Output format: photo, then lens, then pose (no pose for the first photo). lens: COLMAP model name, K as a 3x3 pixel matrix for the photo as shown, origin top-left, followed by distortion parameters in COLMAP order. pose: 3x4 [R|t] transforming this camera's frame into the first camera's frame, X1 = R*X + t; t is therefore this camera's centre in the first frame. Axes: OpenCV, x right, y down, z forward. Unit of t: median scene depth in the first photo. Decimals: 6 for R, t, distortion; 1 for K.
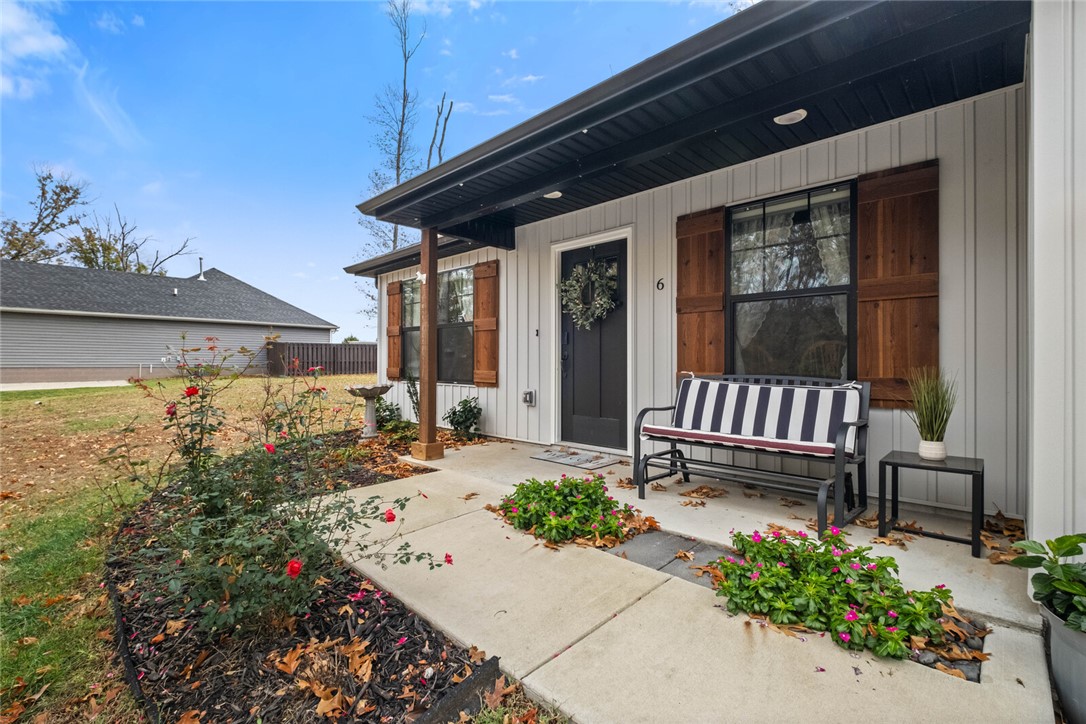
lens RADIAL K [[480.7, 0, 545.1], [0, 480.7, 353.8], [0, 0, 1]] dist [0.014104, -0.007529]
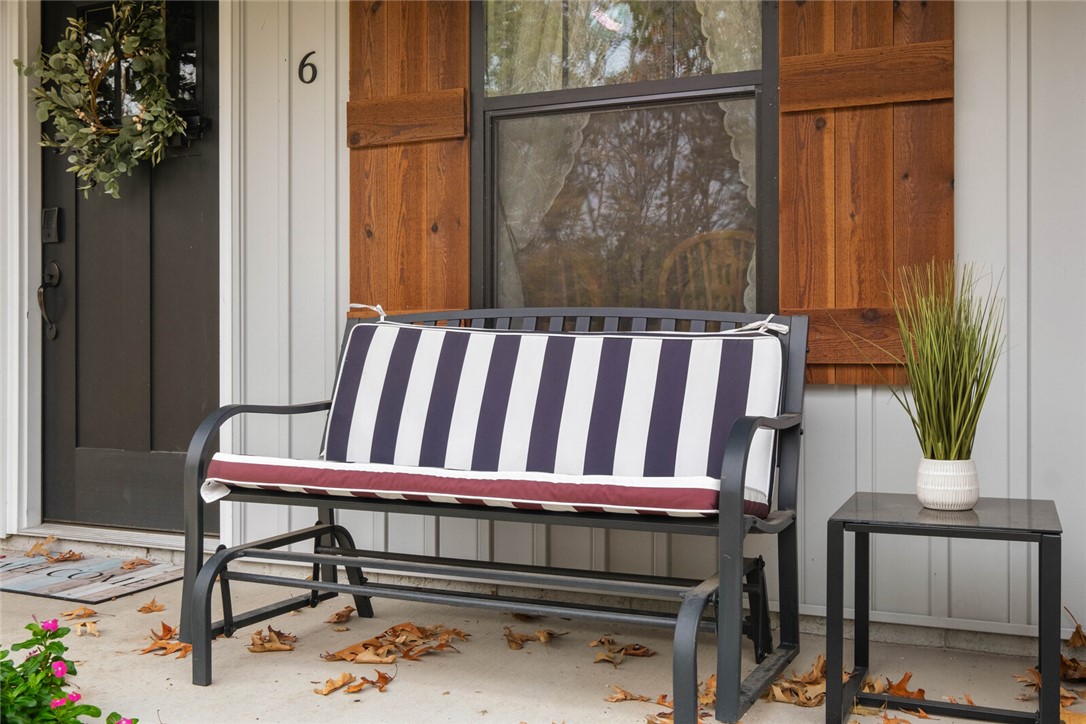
lens RADIAL K [[1025.6, 0, 540.7], [0, 1025.6, 328.5], [0, 0, 1]] dist [0.008232, 0.000412]
pose [[0.944081, 0.003491, 0.329695, 0.193698], [-0.001538, 0.999980, -0.006184, 0.068792], [-0.329710, 0.005331, 0.944067, 0.284200]]
